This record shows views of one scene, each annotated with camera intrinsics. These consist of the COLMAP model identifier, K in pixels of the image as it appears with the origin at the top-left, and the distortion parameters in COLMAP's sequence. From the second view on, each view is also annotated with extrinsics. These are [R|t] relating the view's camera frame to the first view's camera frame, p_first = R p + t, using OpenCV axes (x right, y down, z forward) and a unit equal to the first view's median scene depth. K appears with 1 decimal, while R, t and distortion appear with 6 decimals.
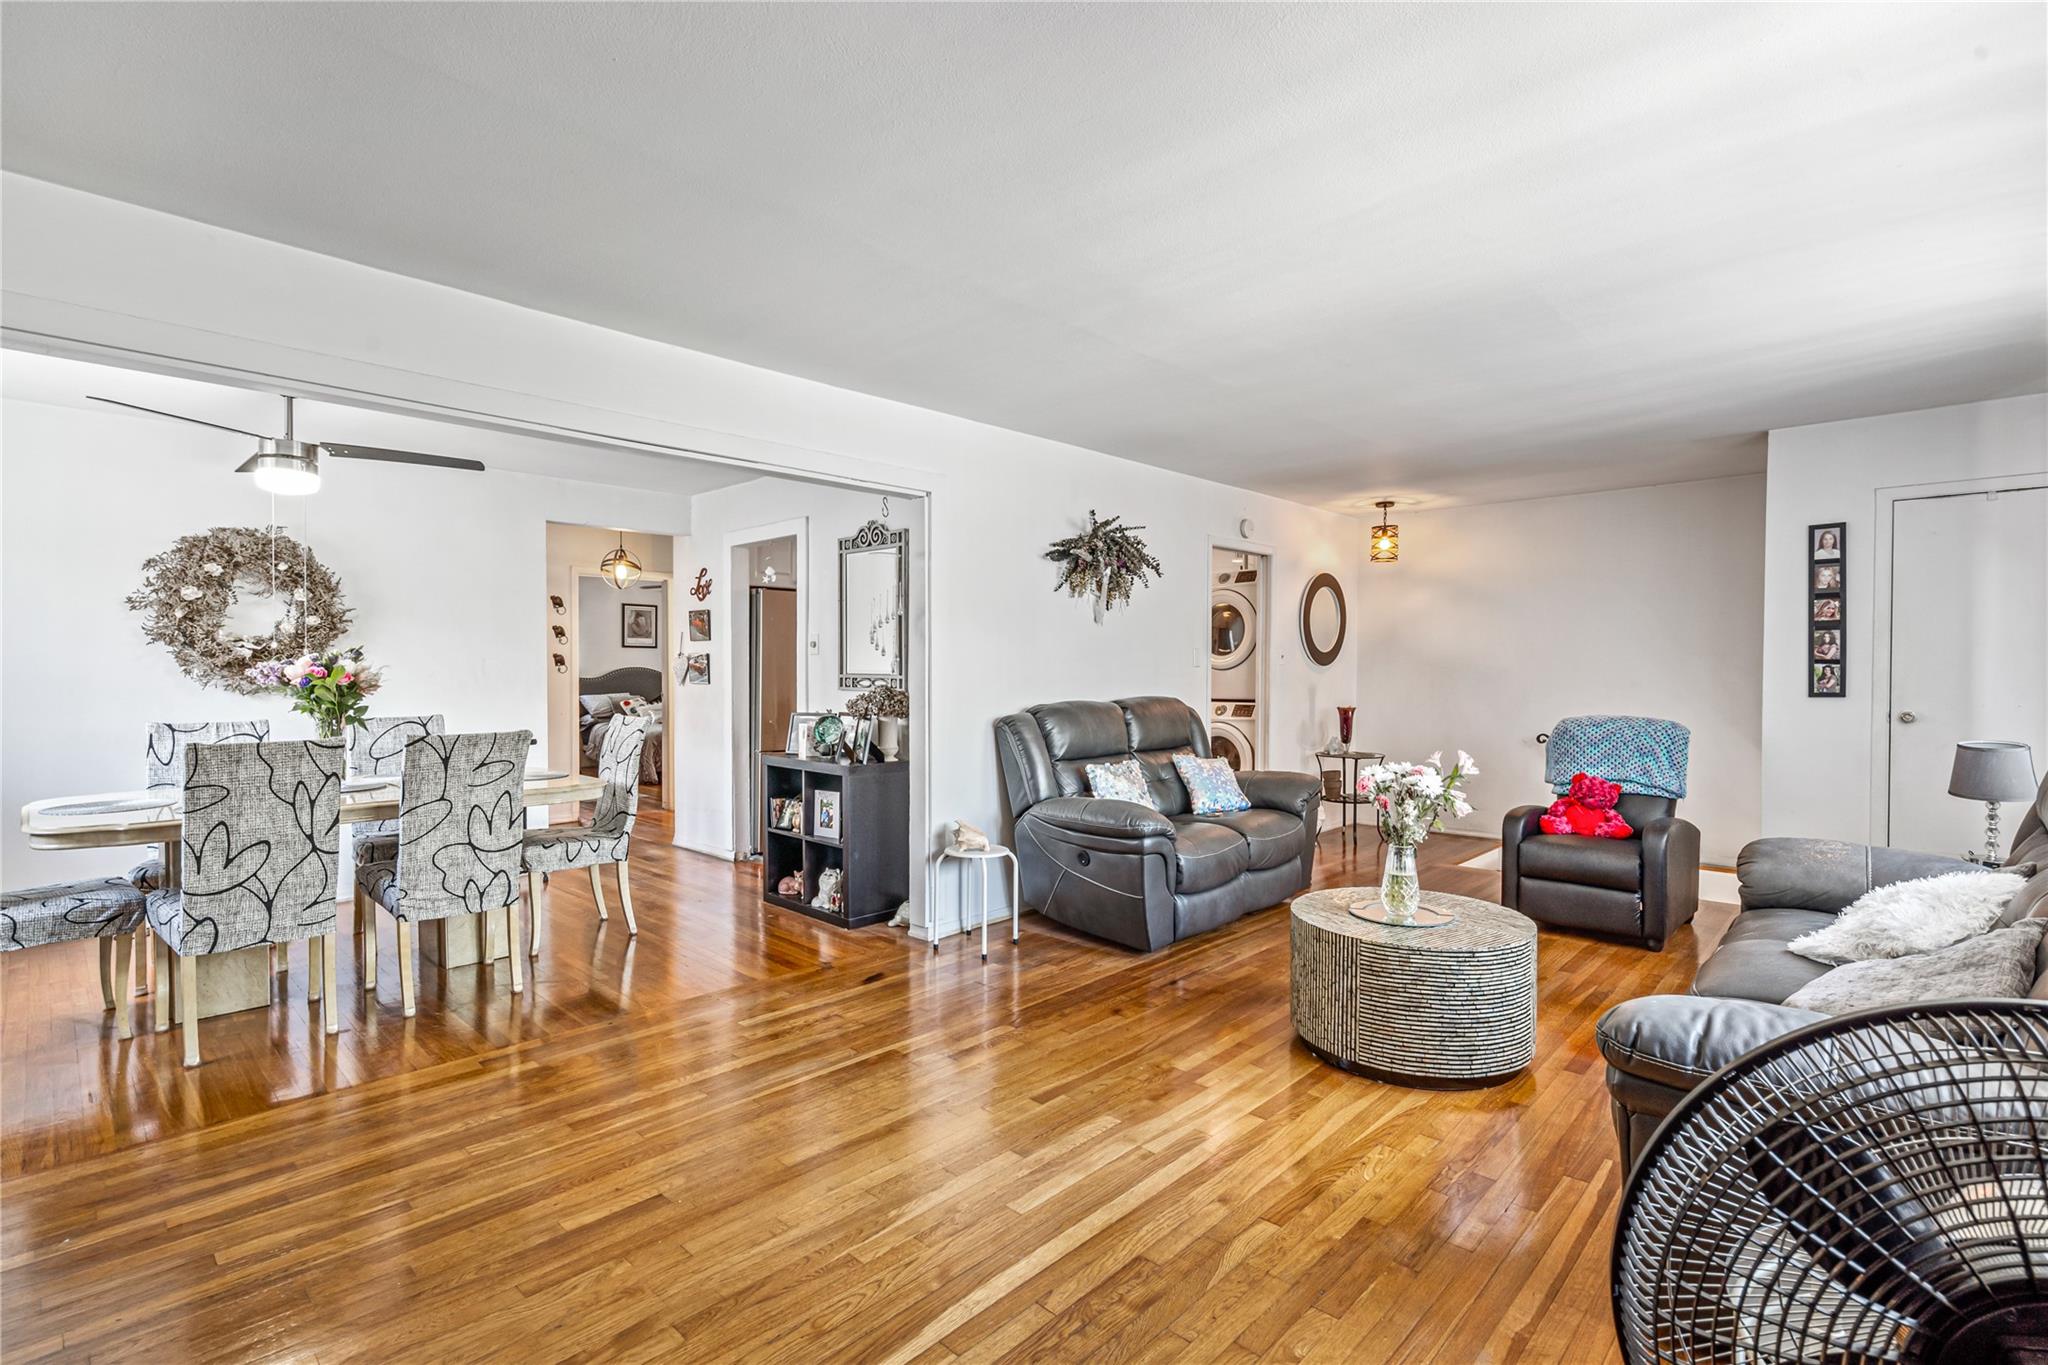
lens RADIAL K [[939.2, 0, 1016.6], [0, 939.2, 687.5], [0, 0, 1]] dist [0.000627, 0.000345]
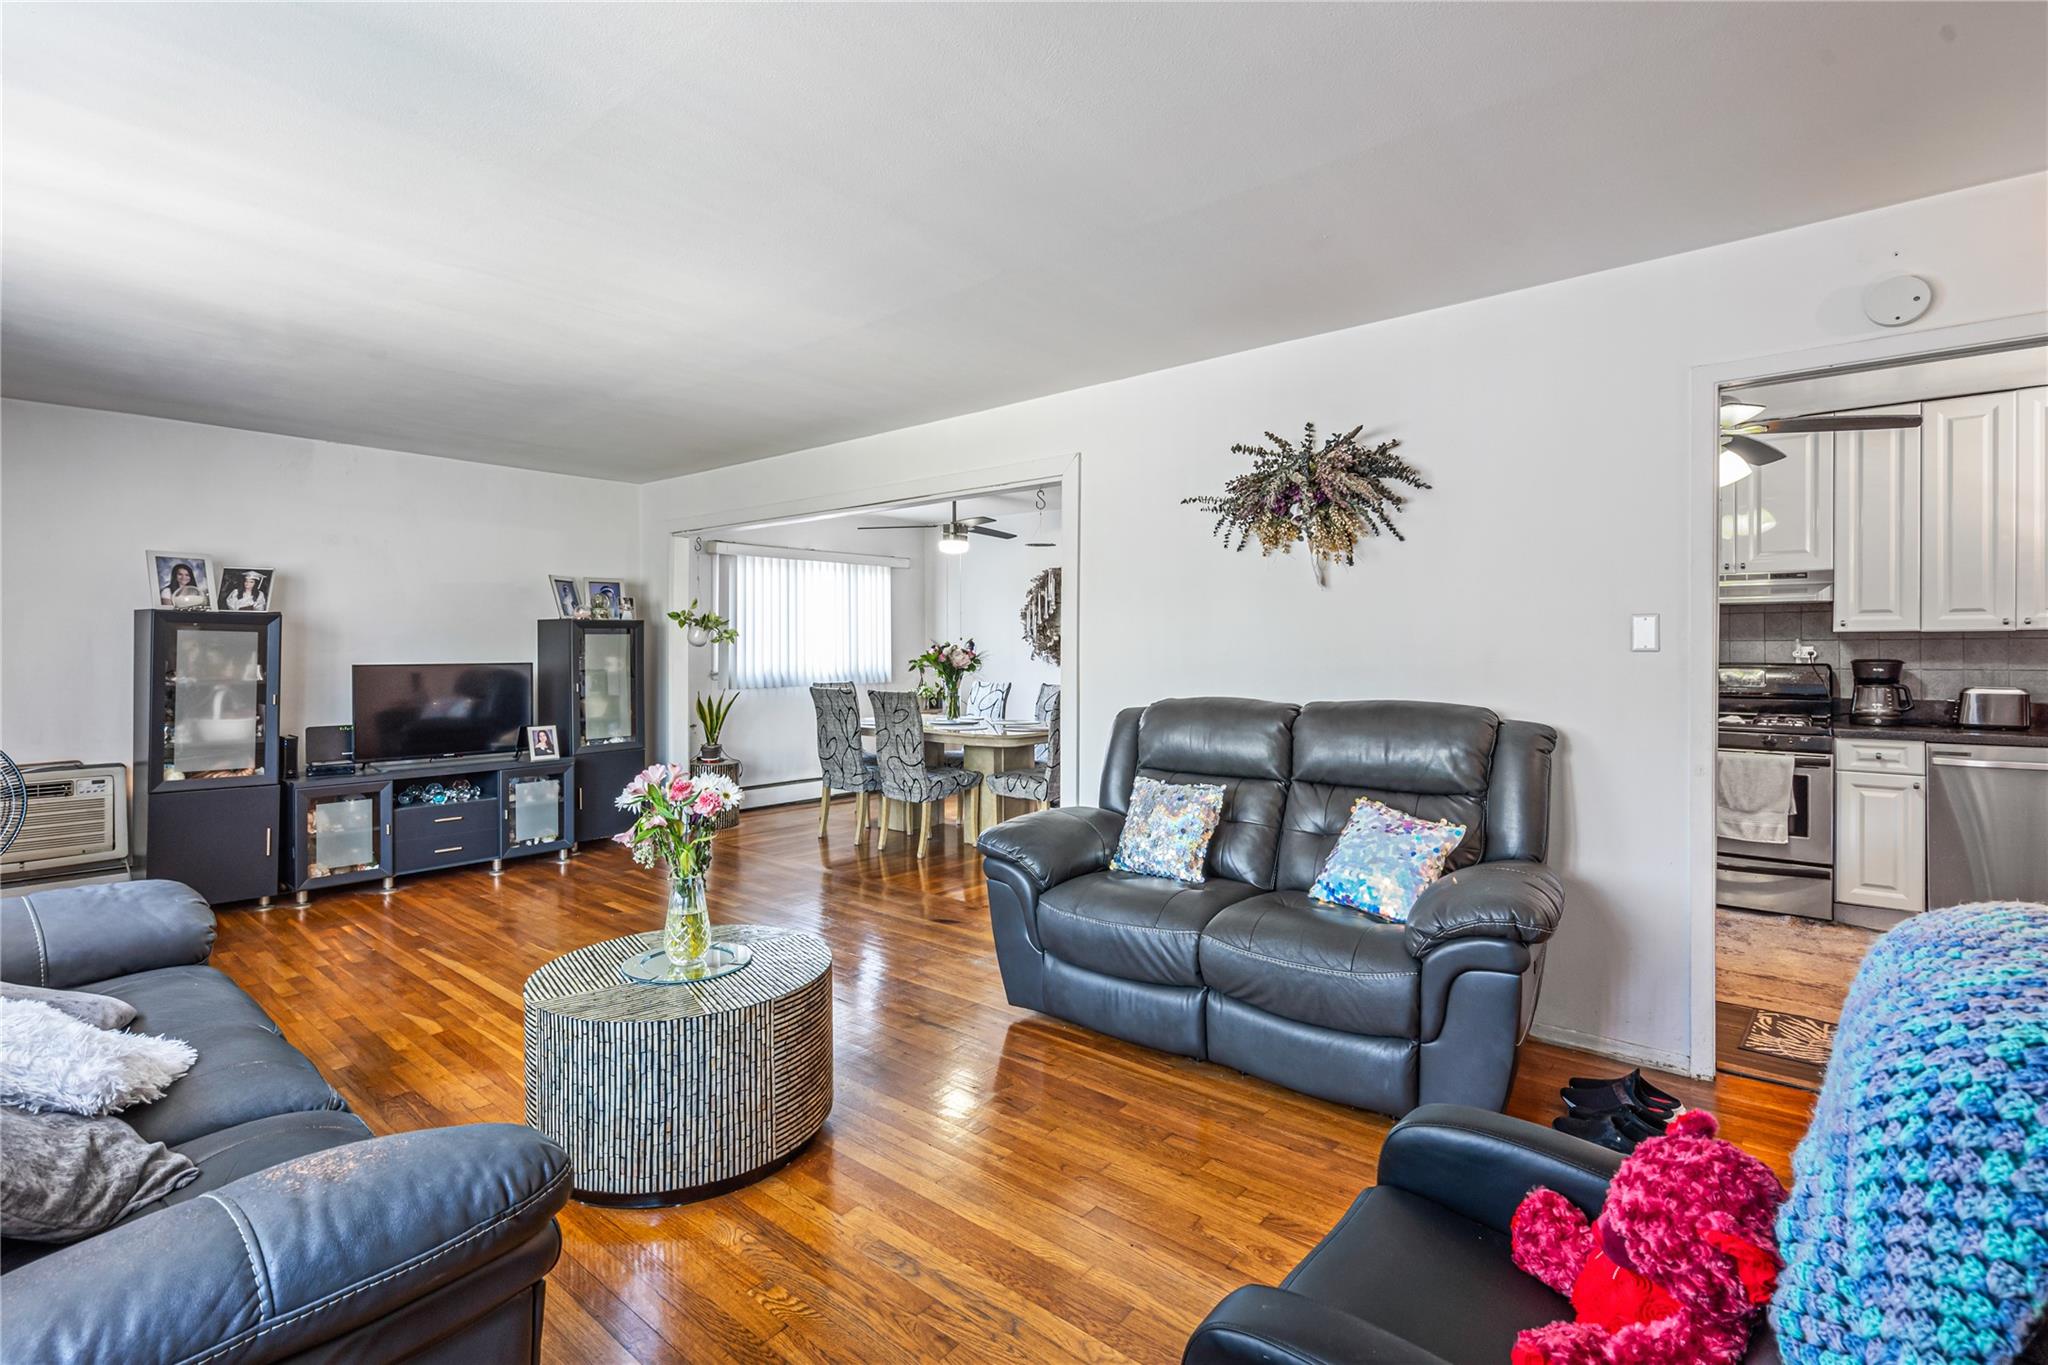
lens RADIAL K [[939.2, 0, 1010.1], [0, 939.2, 653.3], [0, 0, 1]] dist [0.000627, 0.000345]
pose [[0.062787, 0.003338, -0.998021, 0.862353], [-0.021538, 0.999766, 0.001989, -0.020667], [0.997794, 0.021371, 0.062845, 0.860814]]
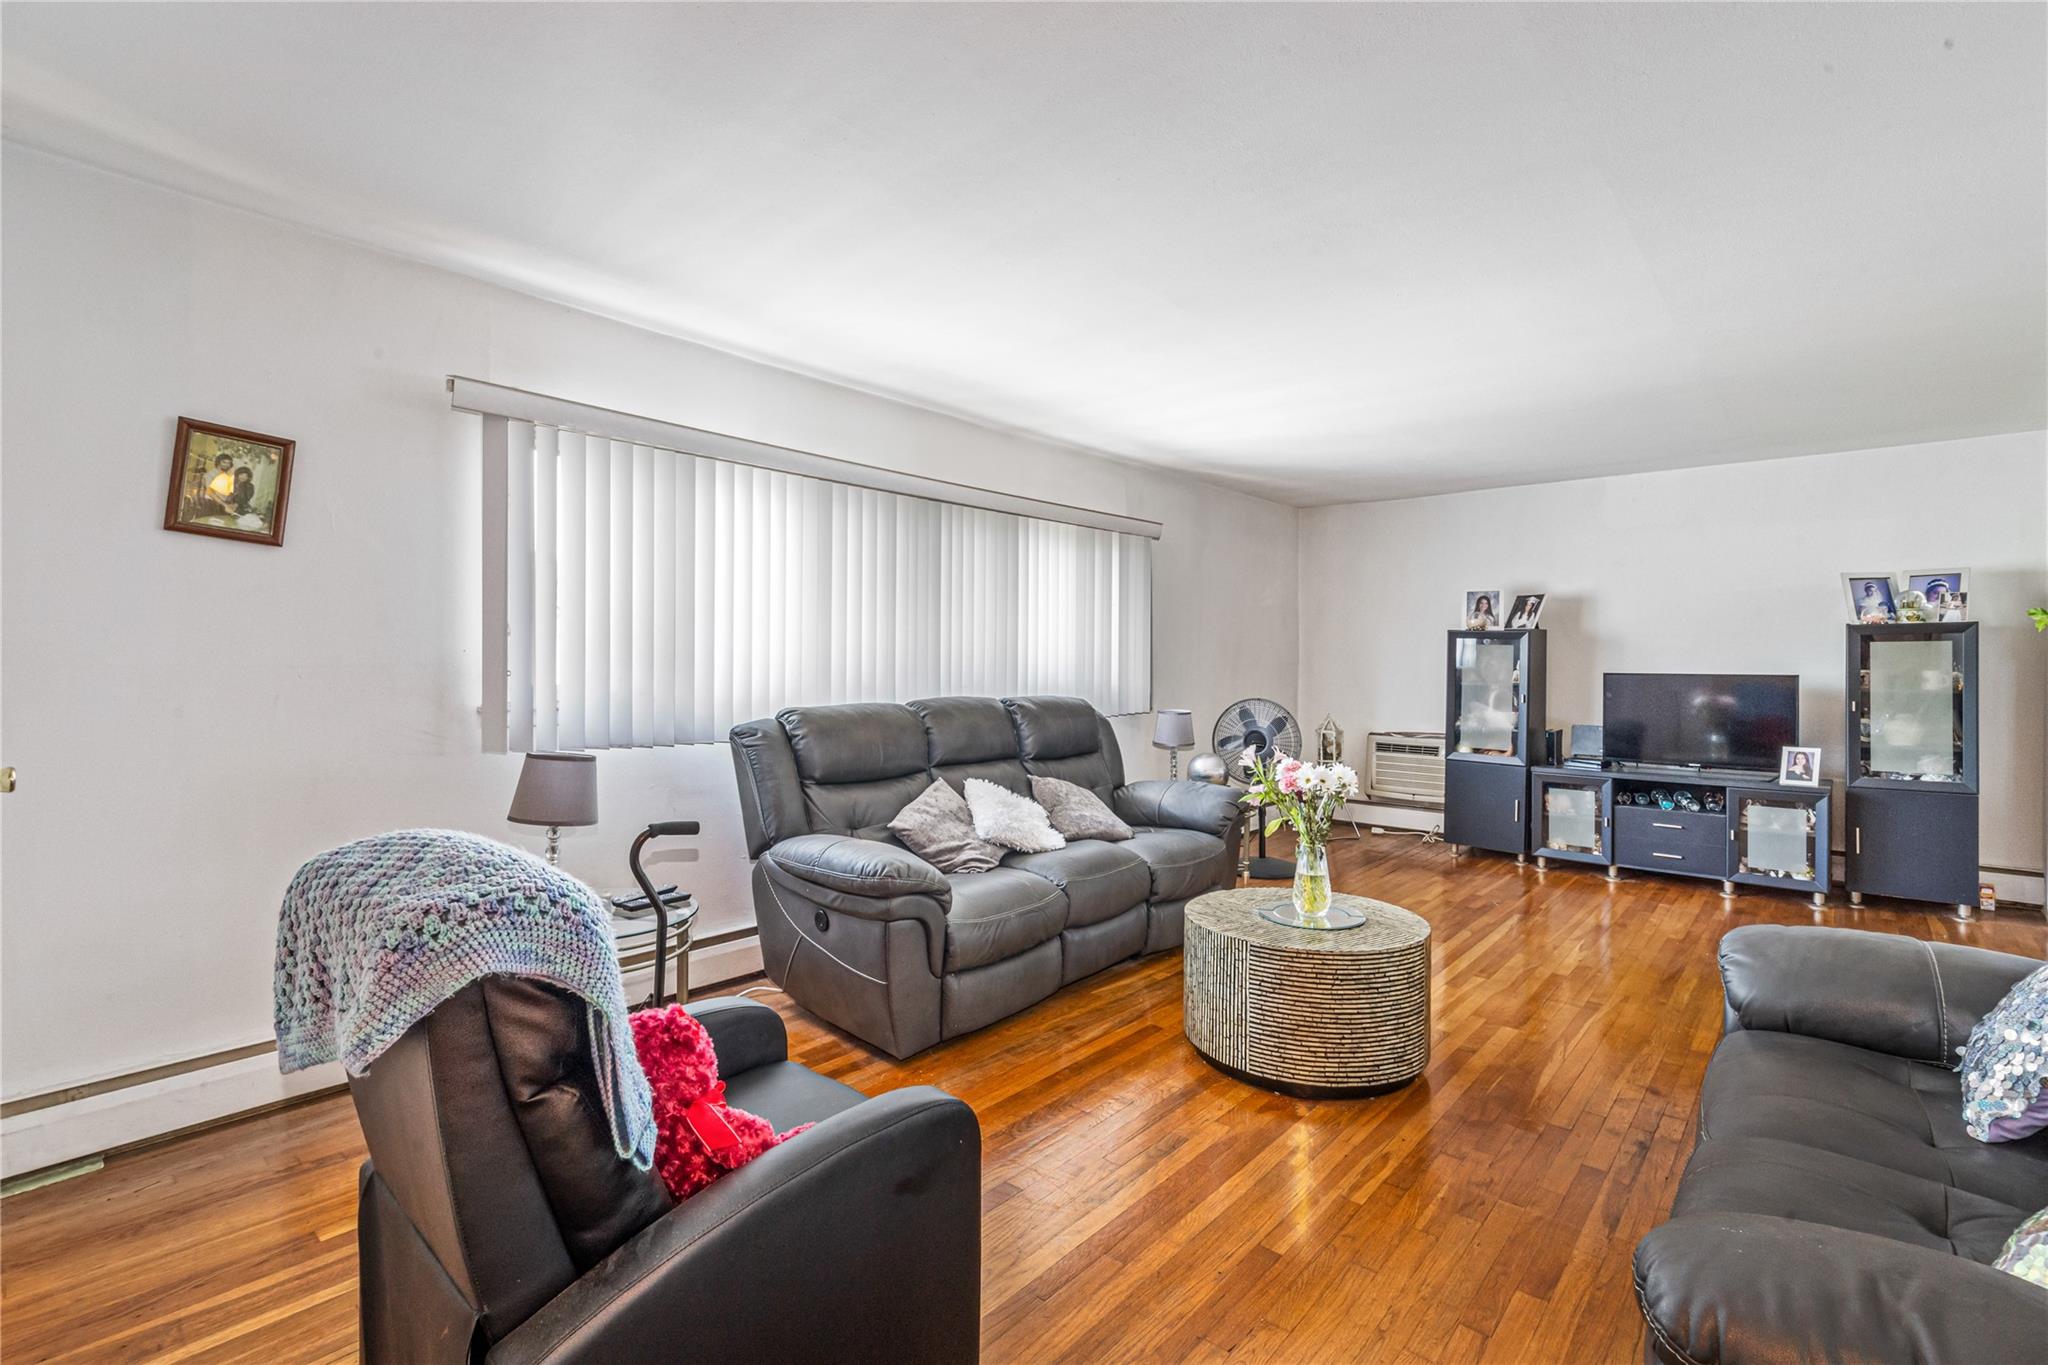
lens RADIAL K [[939.2, 0, 1033.0], [0, 939.2, 675.9], [0, 0, 1]] dist [0.000627, 0.000345]
pose [[-0.998003, -0.005388, -0.062939, 0.514866], [-0.007940, 0.999154, 0.040363, -0.029232], [0.062669, 0.040782, -0.997201, 1.396402]]
